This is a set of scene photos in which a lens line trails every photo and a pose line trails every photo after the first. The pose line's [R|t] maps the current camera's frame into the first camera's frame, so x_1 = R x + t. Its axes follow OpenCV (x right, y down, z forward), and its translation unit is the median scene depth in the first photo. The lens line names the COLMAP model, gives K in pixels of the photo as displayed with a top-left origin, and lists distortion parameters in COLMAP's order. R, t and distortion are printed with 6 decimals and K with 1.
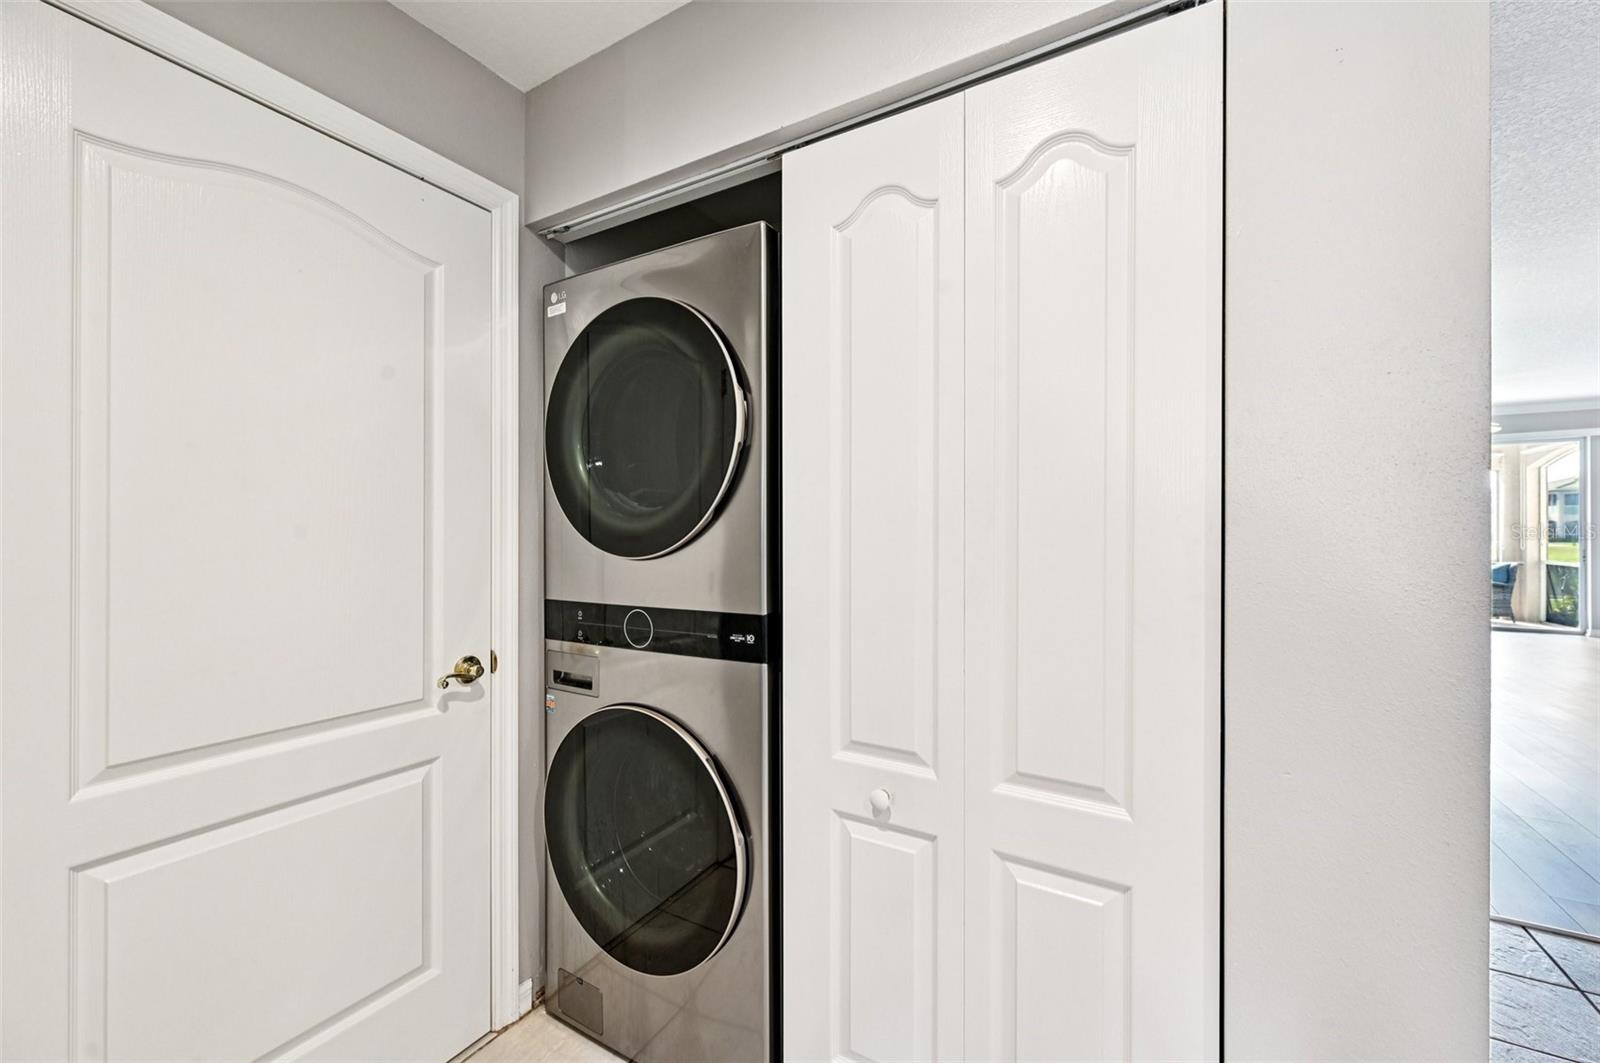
lens RADIAL K [[629.8, 0, 802.0], [0, 629.8, 533.0], [0, 0, 1]] dist [0.000115, -0.000349]
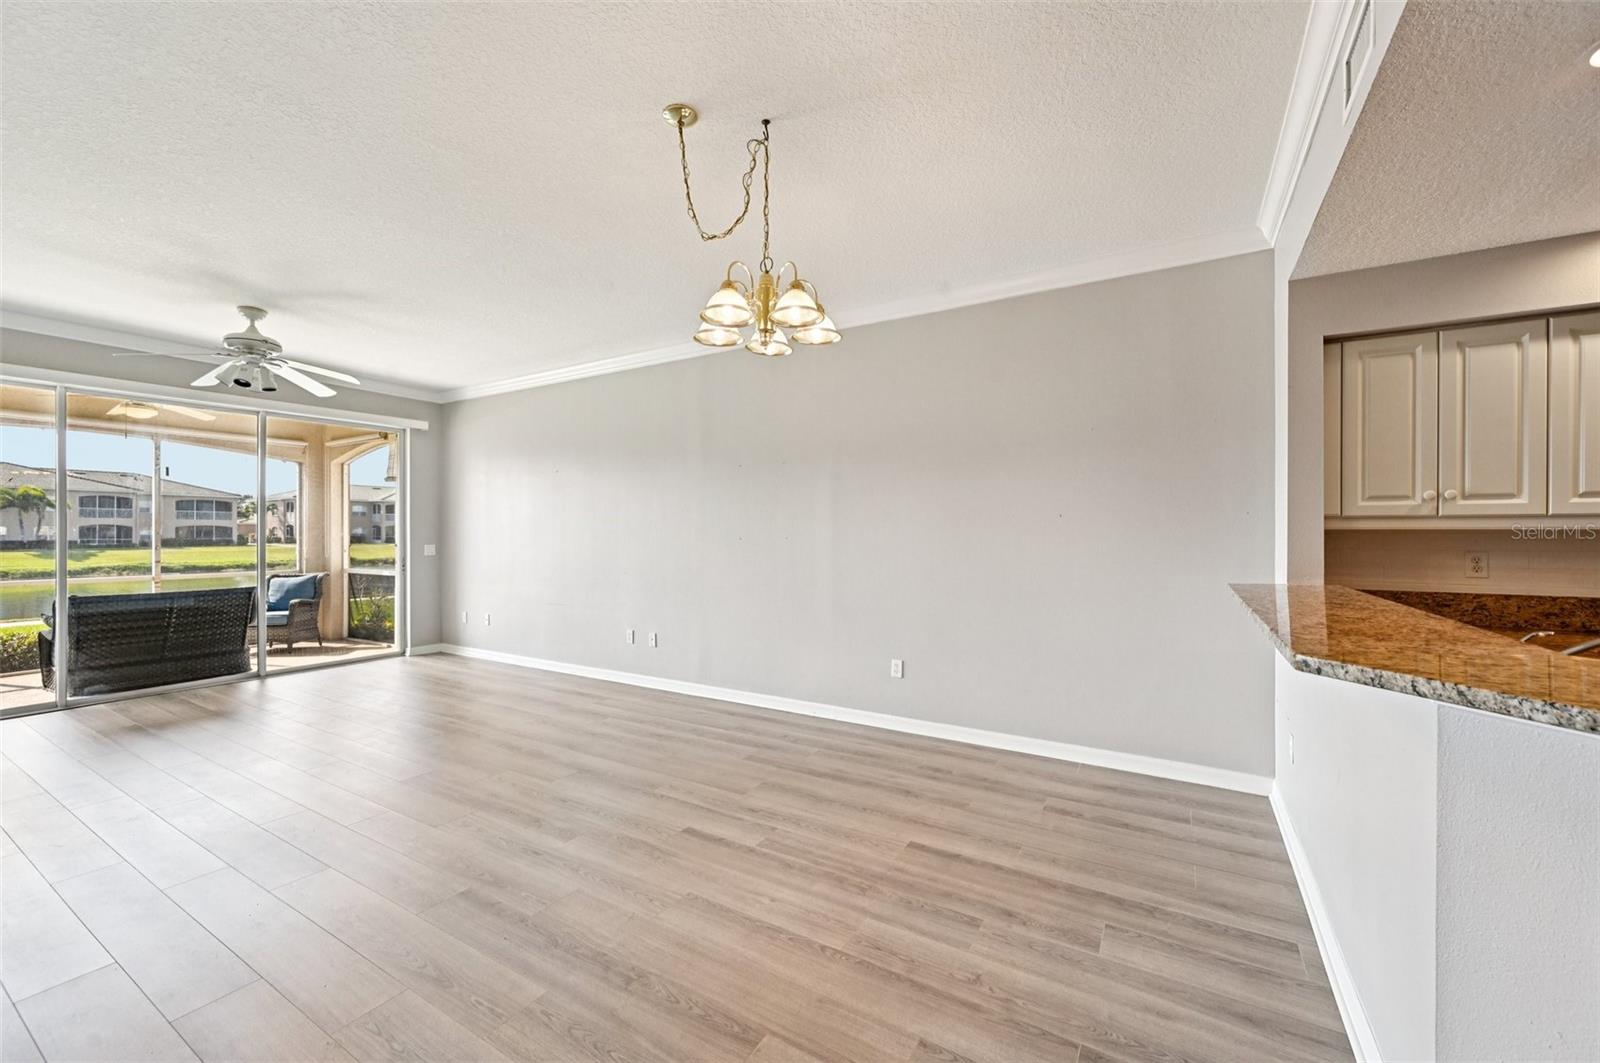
lens RADIAL K [[629.8, 0, 802.0], [0, 629.8, 533.0], [0, 0, 1]] dist [0.000115, -0.000349]
pose [[0.007673, 0.003084, 0.999966, 0.296836], [0.000957, 0.999995, -0.003091, -0.003618], [-0.999970, 0.000981, 0.007670, 0.351806]]
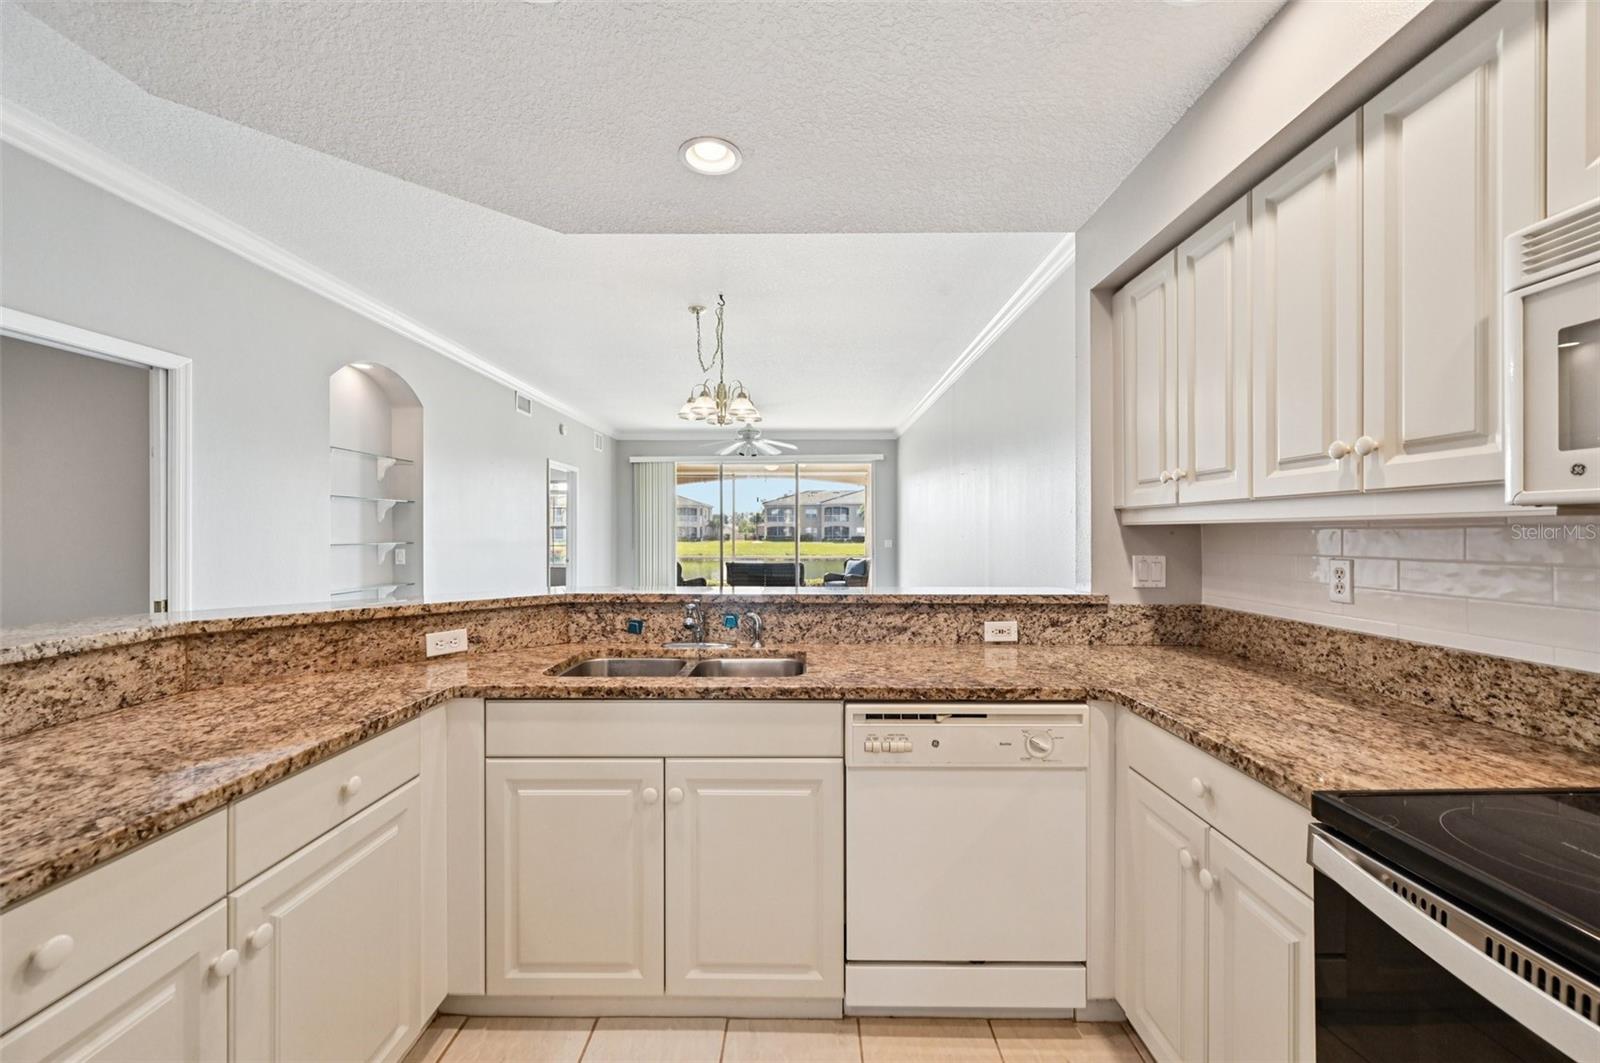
lens RADIAL K [[631.6, 0, 801.5], [0, 631.6, 532.1], [0, 0, 1]] dist [0.000302, 0.000233]
pose [[0.862743, 0.001249, 0.505642, 0.371601], [-0.000061, 0.999997, -0.002365, -0.002620], [-0.505643, 0.002010, 0.862740, -0.029708]]
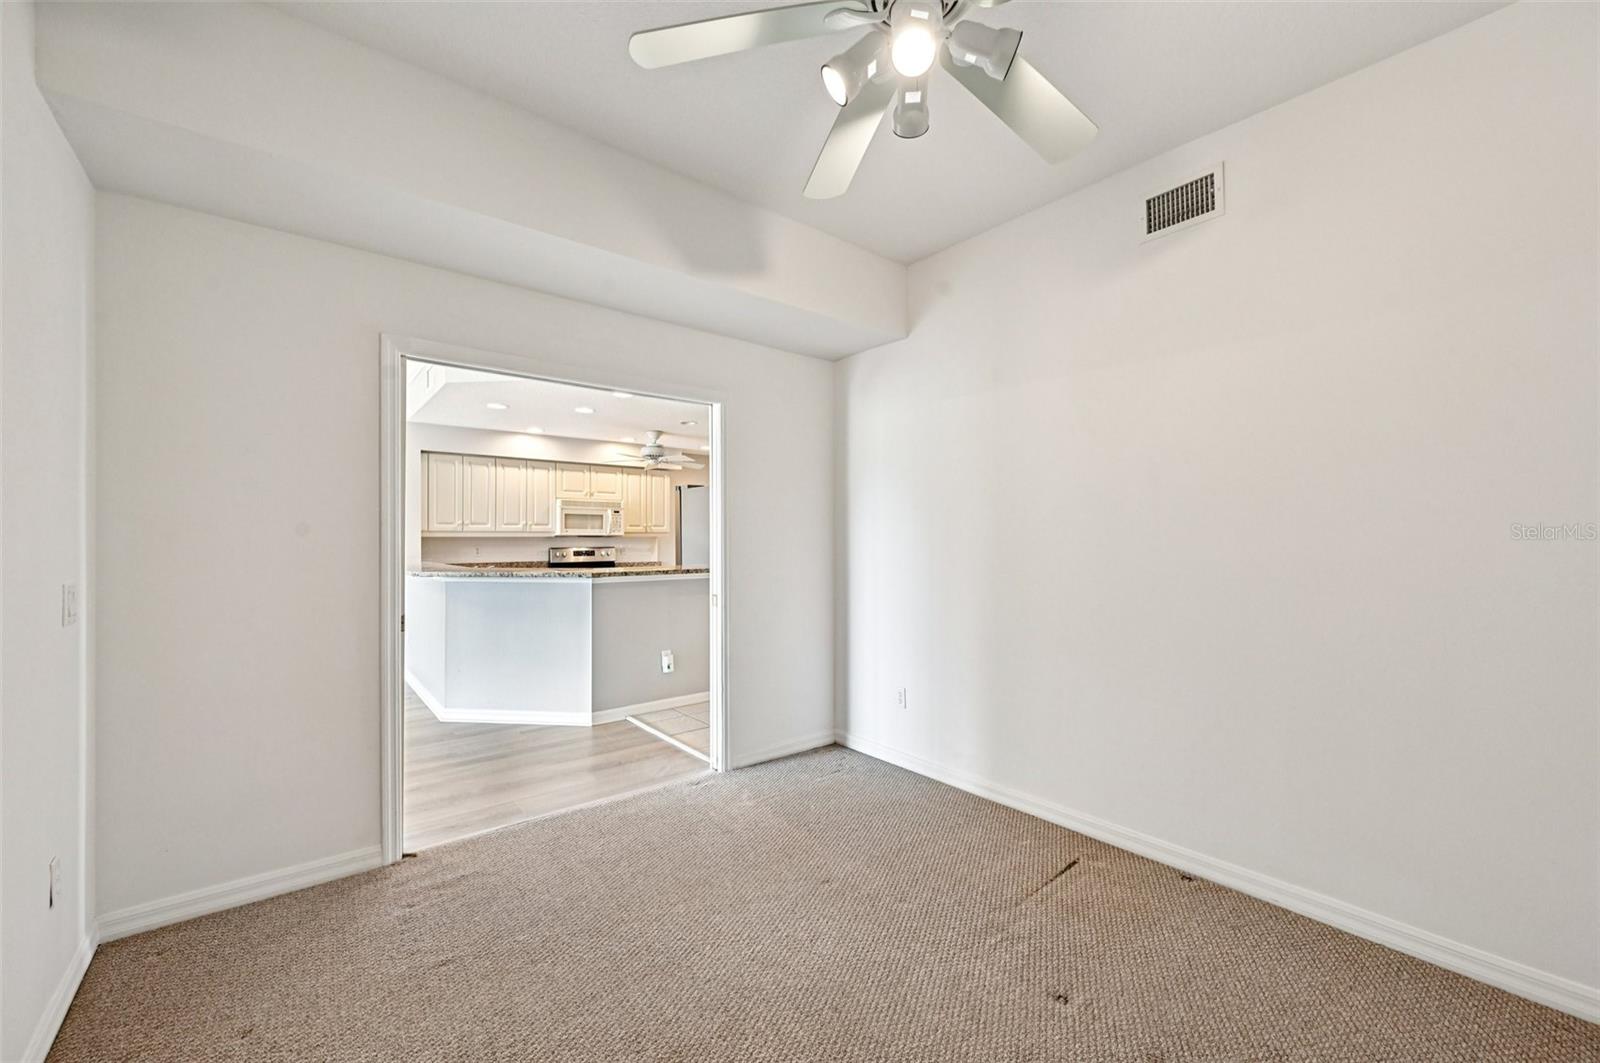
lens RADIAL K [[636.1, 0, 804.7], [0, 636.1, 536.8], [0, 0, 1]] dist [0.000183, -0.000147]
pose [[-0.939399, 0.002294, 0.342819, -0.000635], [0.002811, 0.999996, 0.001011, -0.005376], [-0.342815, 0.001914, -0.939401, 0.588583]]
